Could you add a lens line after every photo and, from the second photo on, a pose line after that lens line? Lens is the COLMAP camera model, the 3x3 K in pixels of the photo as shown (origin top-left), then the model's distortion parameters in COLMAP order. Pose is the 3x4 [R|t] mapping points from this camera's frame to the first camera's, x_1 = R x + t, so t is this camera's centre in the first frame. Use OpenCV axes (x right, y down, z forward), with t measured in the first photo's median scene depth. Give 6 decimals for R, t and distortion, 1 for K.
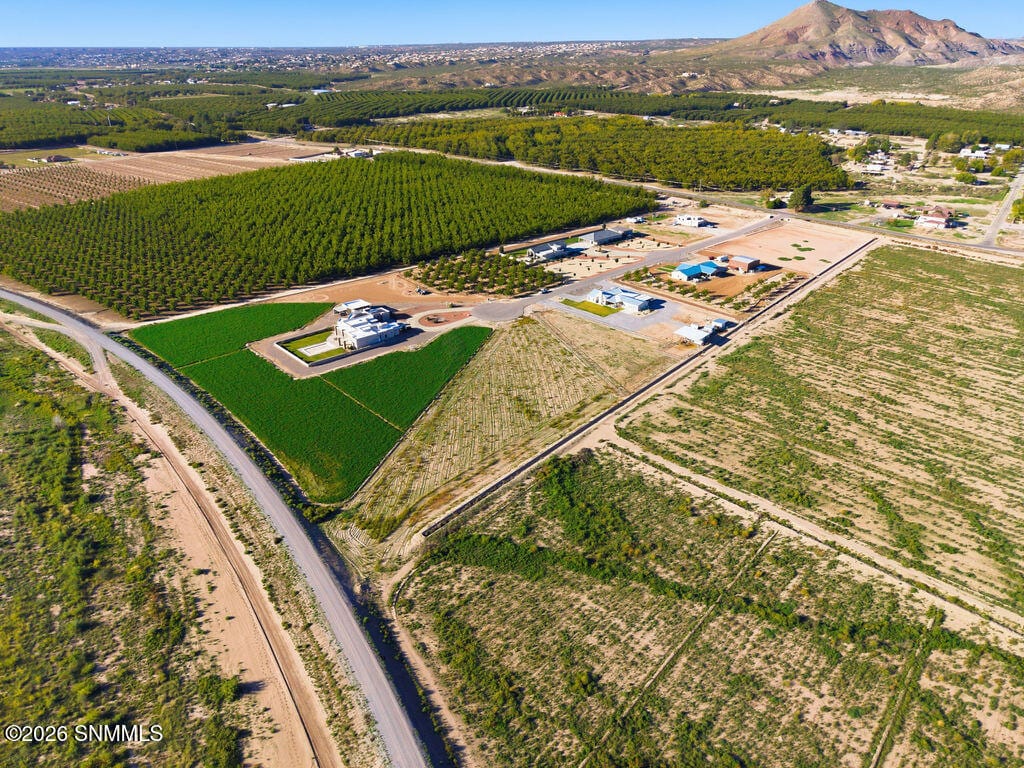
lens RADIAL K [[685.0, 0, 512.8], [0, 685.0, 373.8], [0, 0, 1]] dist [0.031996, -0.031472]
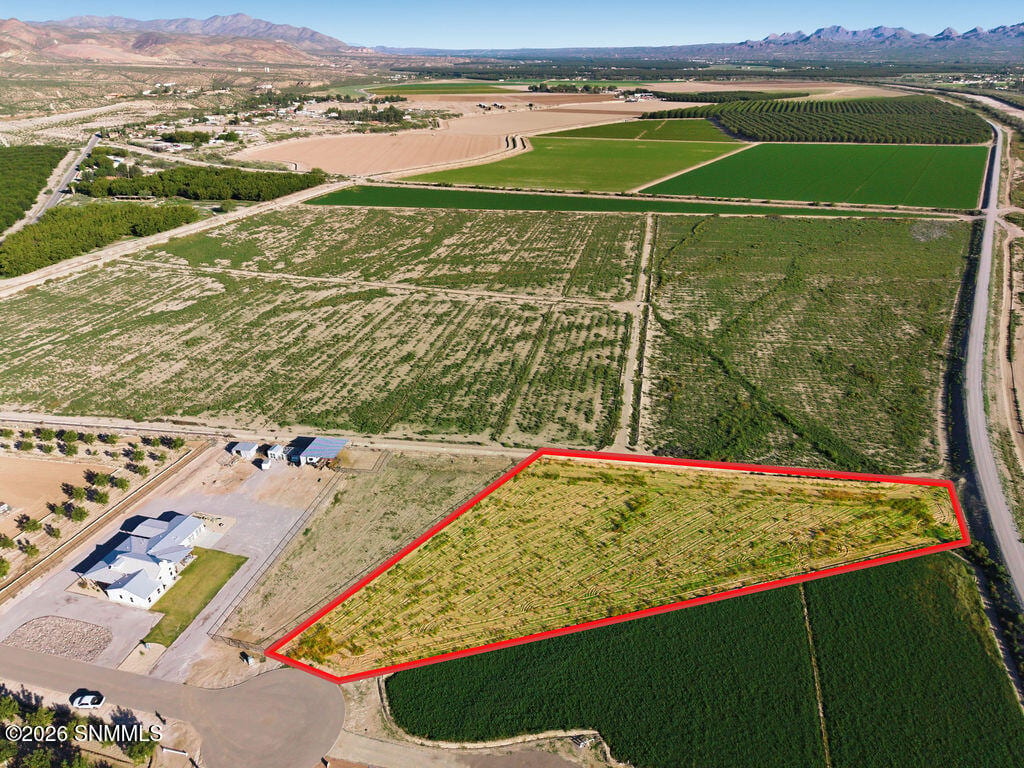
lens RADIAL K [[685.0, 0, 511.7], [0, 685.0, 386.7], [0, 0, 1]] dist [0.031996, -0.031472]
pose [[-0.541322, -0.366719, 0.756629, -0.424655], [0.365359, 0.707889, 0.604488, -0.545117], [-0.757287, 0.603664, -0.249212, 1.164616]]
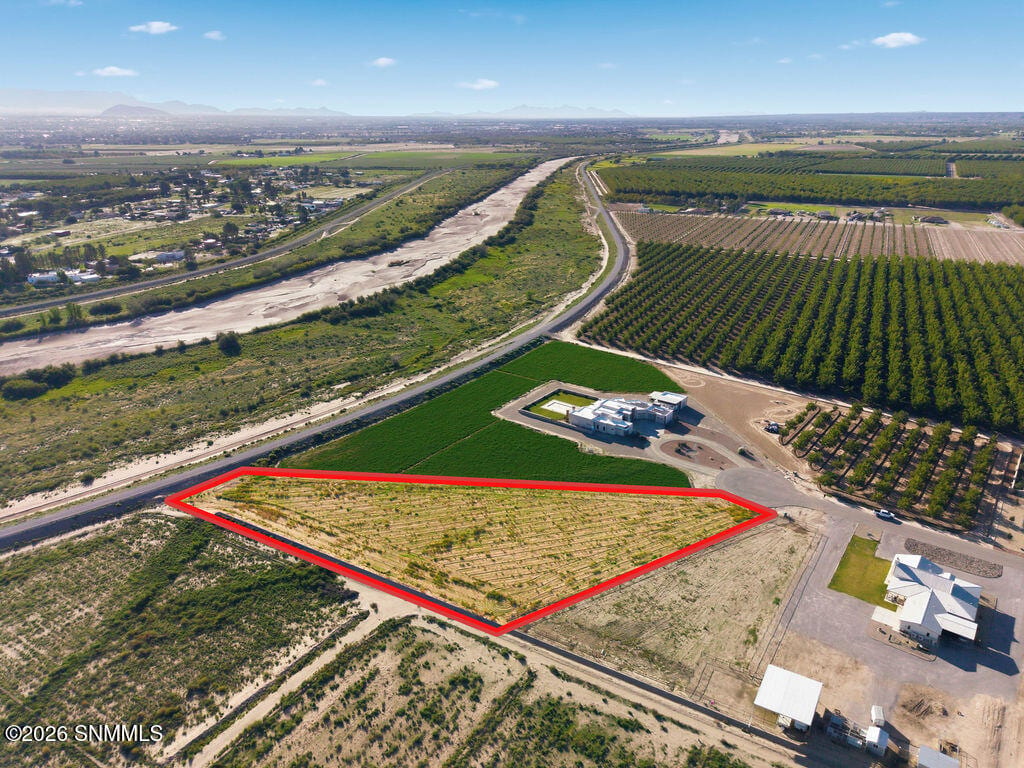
lens RADIAL K [[685.0, 0, 513.5], [0, 685.0, 383.2], [0, 0, 1]] dist [0.031996, -0.031472]
pose [[0.180978, 0.357445, -0.916231, 0.683863], [-0.417934, 0.871265, 0.257350, -0.336715], [0.890269, 0.336350, 0.307068, 0.722371]]
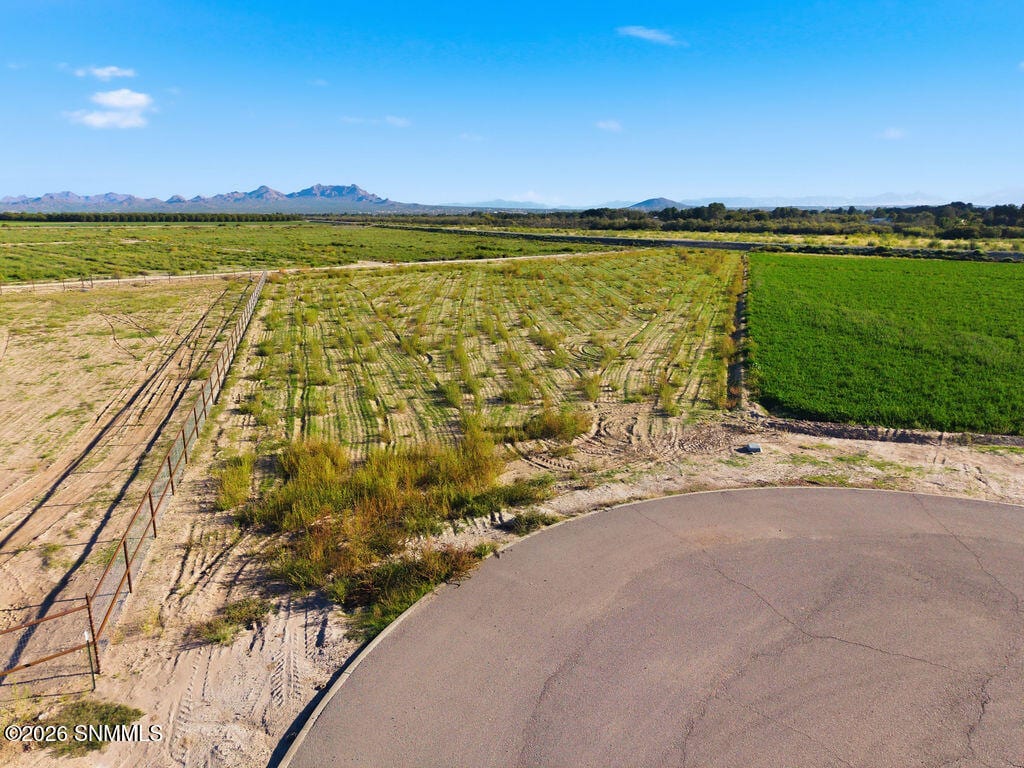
lens RADIAL K [[685.0, 0, 510.9], [0, 685.0, 386.2], [0, 0, 1]] dist [0.031996, -0.031472]
pose [[-0.999131, -0.011840, 0.039967, 0.003973], [0.016125, 0.774390, 0.632503, -0.163903], [-0.038438, 0.632598, -0.773526, 1.335976]]
